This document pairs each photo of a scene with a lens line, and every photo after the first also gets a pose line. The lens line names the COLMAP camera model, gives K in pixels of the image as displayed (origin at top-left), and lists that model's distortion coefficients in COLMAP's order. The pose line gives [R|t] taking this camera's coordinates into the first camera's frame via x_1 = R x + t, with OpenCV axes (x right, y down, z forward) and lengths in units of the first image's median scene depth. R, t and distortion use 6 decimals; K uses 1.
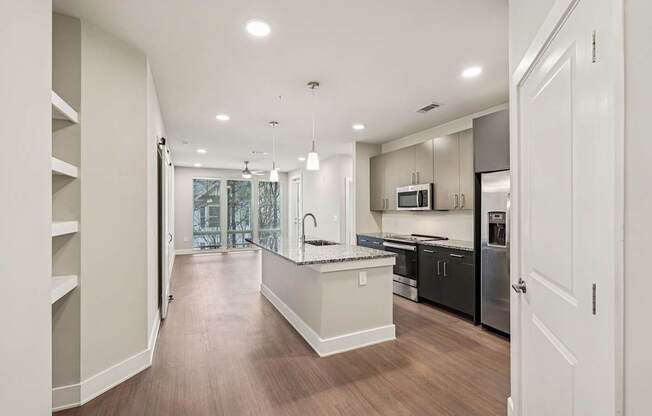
lens RADIAL K [[291.2, 0, 326.4], [0, 291.2, 209.0], [0, 0, 1]] dist [-0.004114, 0.002569]
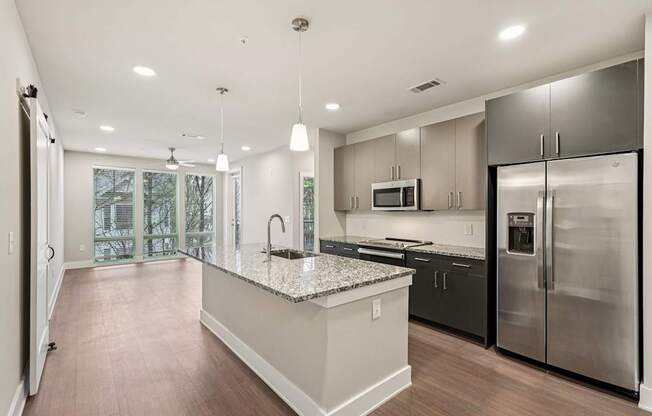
lens RADIAL K [[291.2, 0, 326.4], [0, 291.2, 209.6], [0, 0, 1]] dist [-0.004114, 0.002569]
pose [[0.969987, 0.002280, 0.243145, -0.106192], [-0.002971, 0.999993, 0.002476, 0.000280], [-0.243138, -0.003124, 0.969987, 0.235971]]
